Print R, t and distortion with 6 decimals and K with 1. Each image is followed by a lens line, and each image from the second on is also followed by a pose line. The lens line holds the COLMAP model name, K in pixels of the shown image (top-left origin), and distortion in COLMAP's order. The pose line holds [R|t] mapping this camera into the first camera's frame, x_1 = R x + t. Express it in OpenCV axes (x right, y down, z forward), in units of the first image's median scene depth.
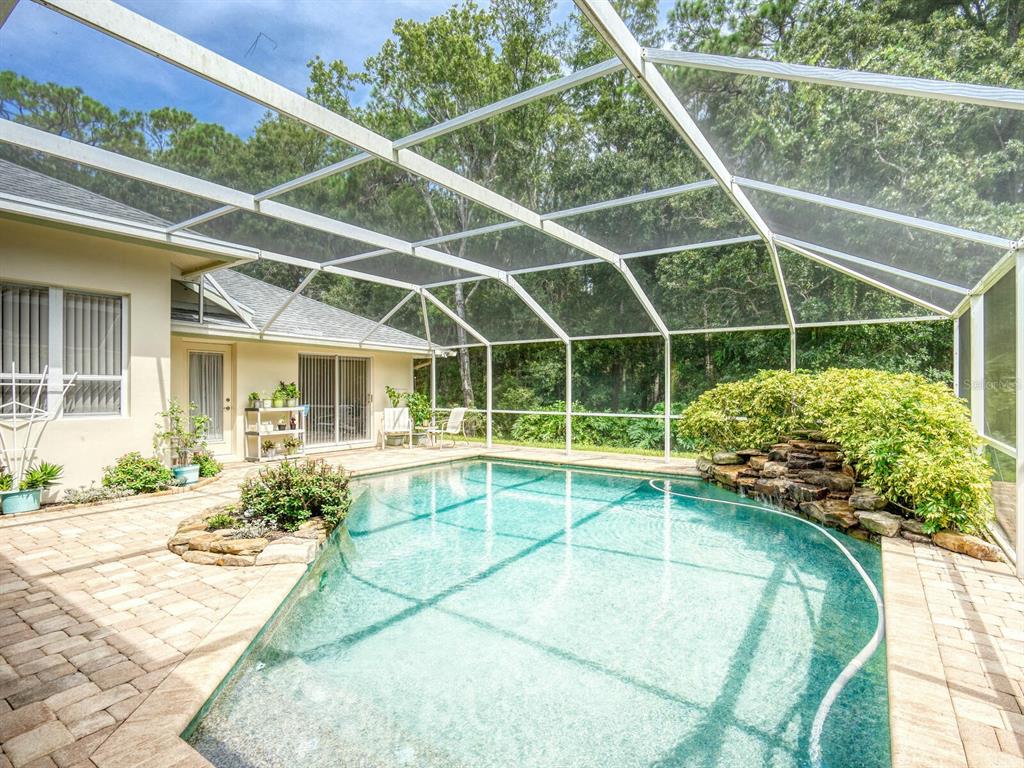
lens RADIAL K [[523.0, 0, 535.0], [0, 523.0, 387.7], [0, 0, 1]] dist [-0.010480, -0.001406]
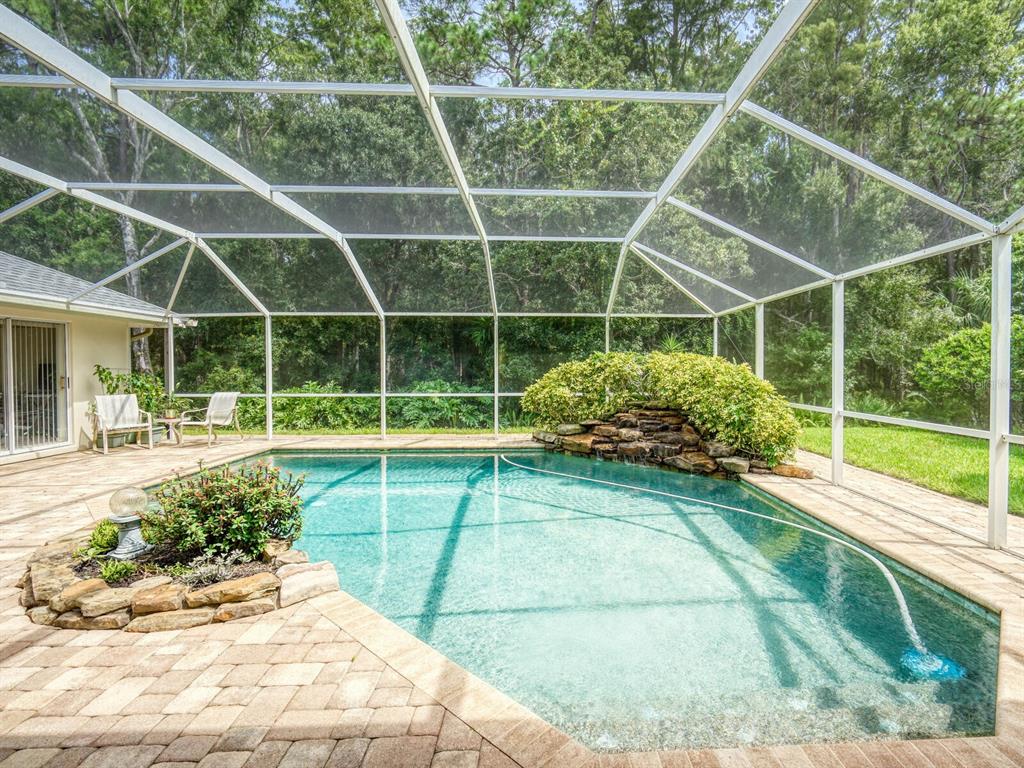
lens RADIAL K [[523.0, 0, 562.9], [0, 523.0, 371.5], [0, 0, 1]] dist [-0.010480, -0.001406]
pose [[0.806745, -0.002552, 0.590894, -0.269680], [-0.001432, 0.999979, 0.006273, 0.001264], [-0.590898, -0.005907, 0.806725, 0.073092]]
